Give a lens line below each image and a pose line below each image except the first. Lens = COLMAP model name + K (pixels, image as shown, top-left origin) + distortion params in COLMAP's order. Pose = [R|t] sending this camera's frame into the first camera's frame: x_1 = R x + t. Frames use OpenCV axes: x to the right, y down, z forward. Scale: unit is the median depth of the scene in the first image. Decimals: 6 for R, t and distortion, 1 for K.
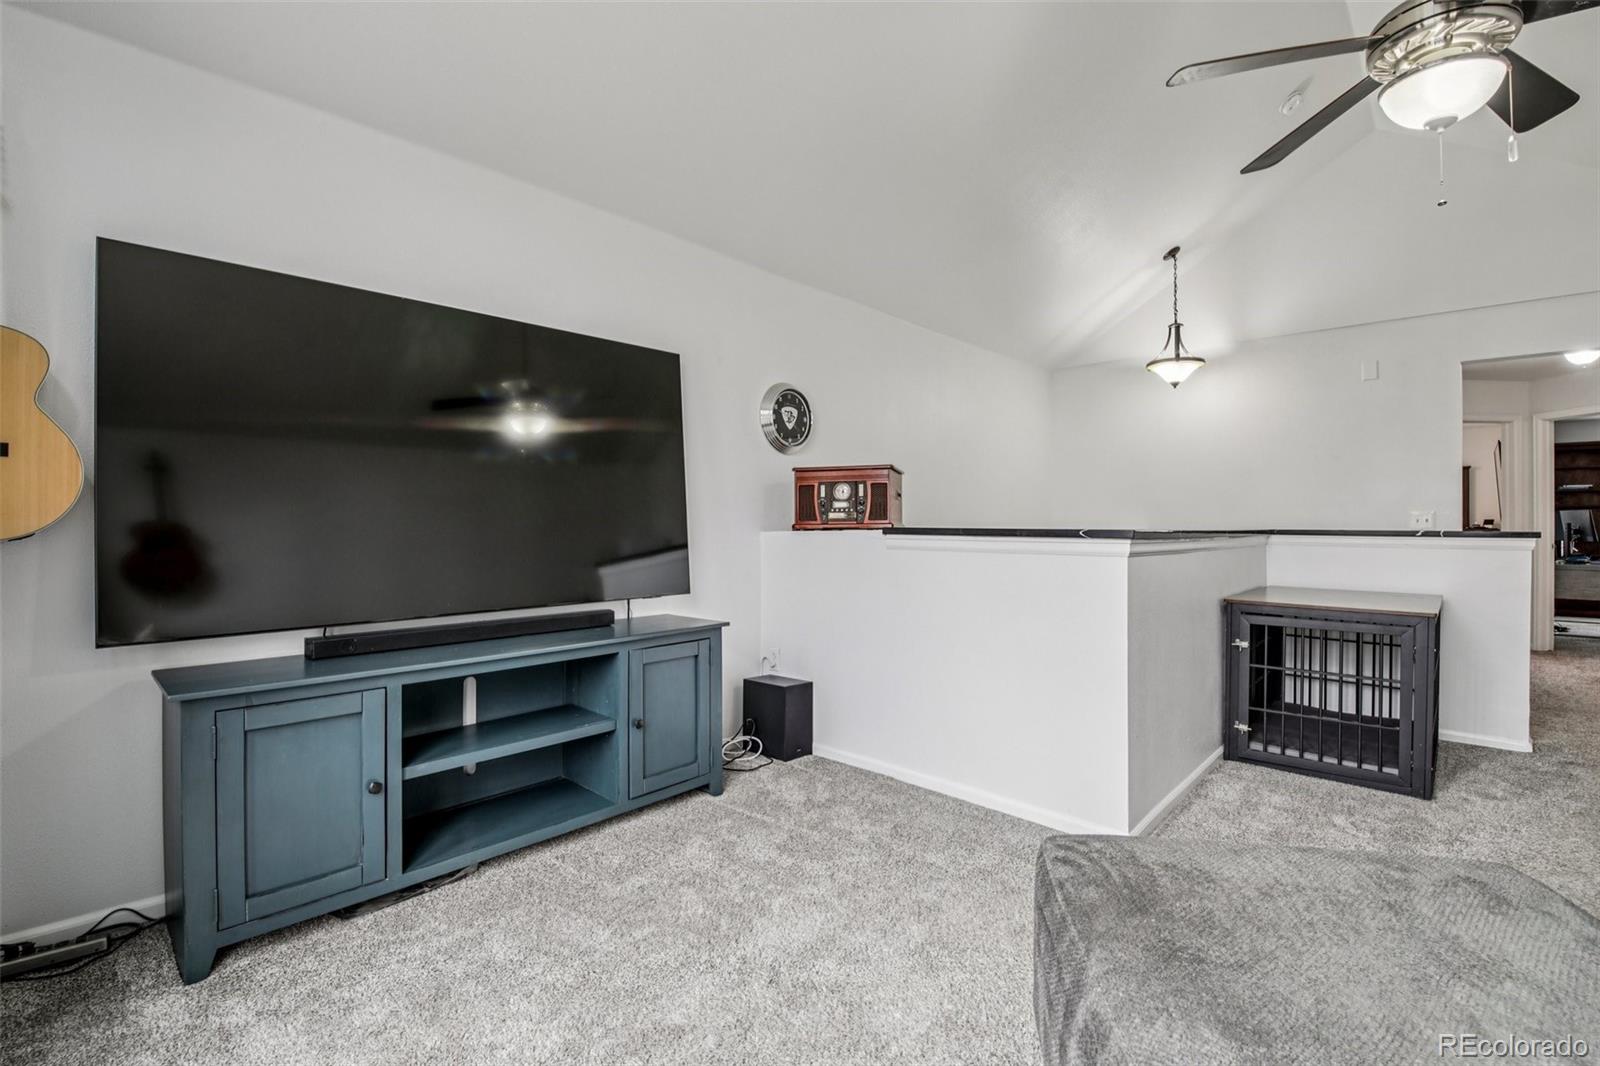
lens RADIAL K [[723.8, 0, 800.0], [0, 723.8, 533.0], [0, 0, 1]] dist [-0.001049, -0.000474]
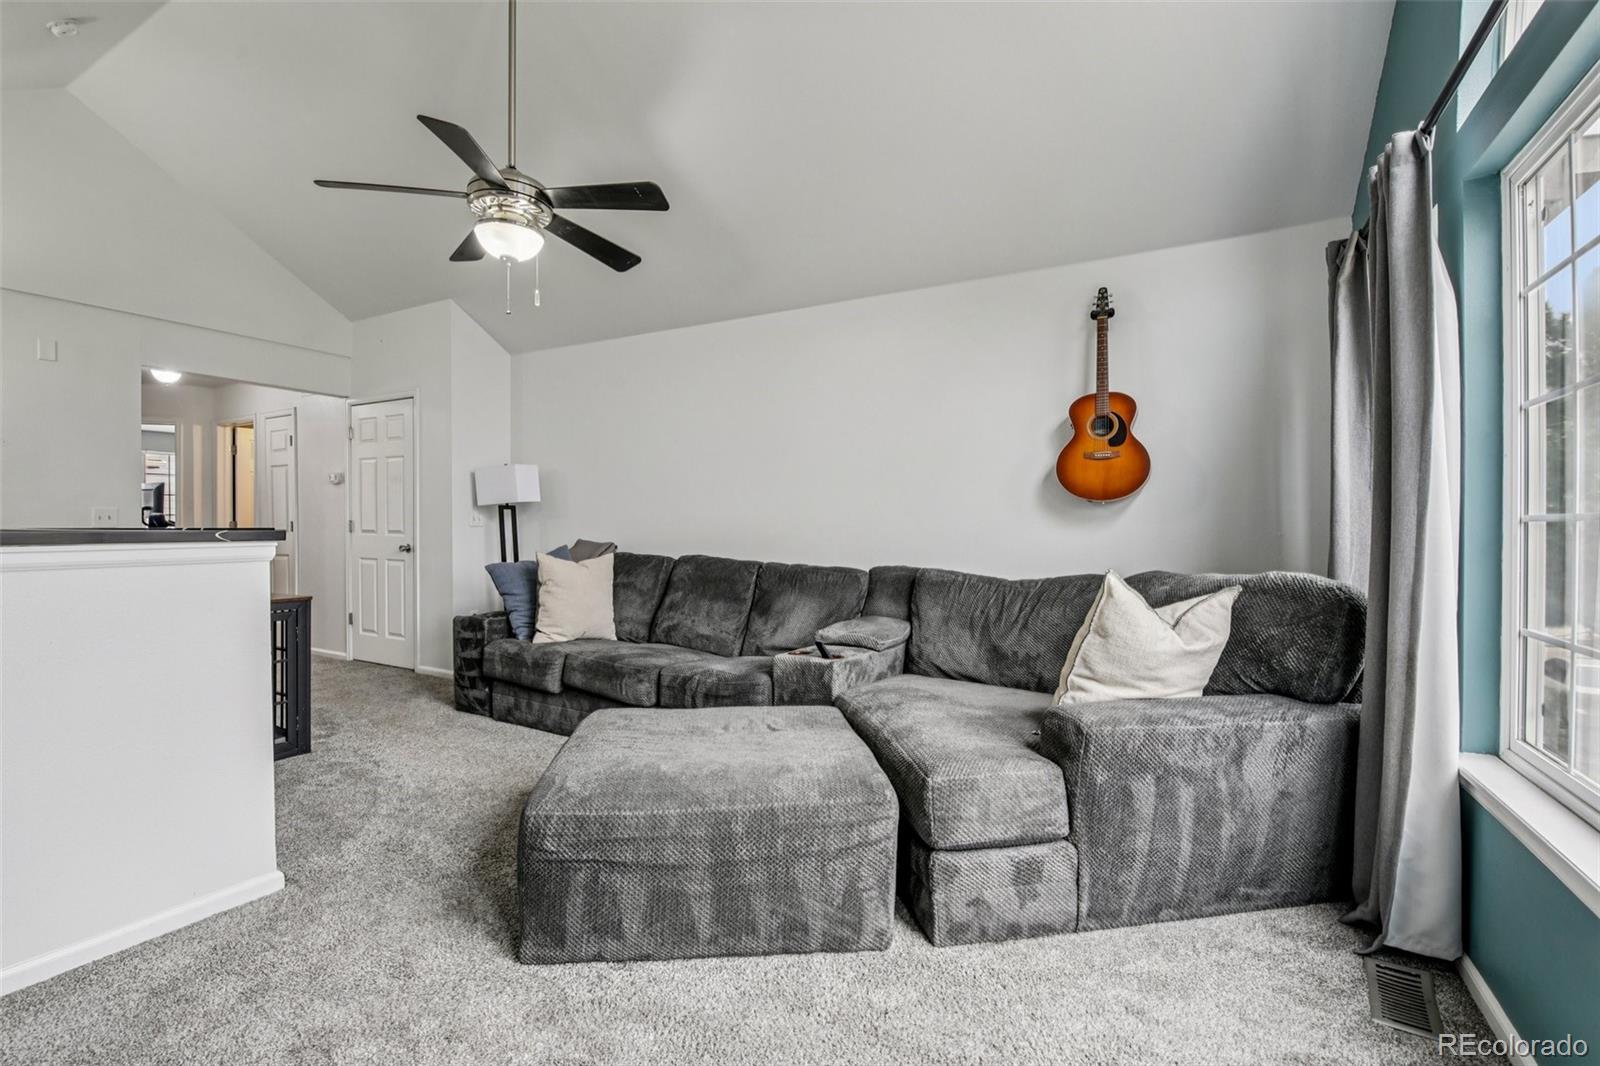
lens RADIAL K [[723.8, 0, 800.0], [0, 723.8, 533.0], [0, 0, 1]] dist [-0.001049, -0.000474]
pose [[-0.242145, -0.017979, 0.970074, -0.309649], [0.010631, 0.999719, 0.021182, -0.007163], [-0.970182, 0.015442, -0.241885, 0.318499]]
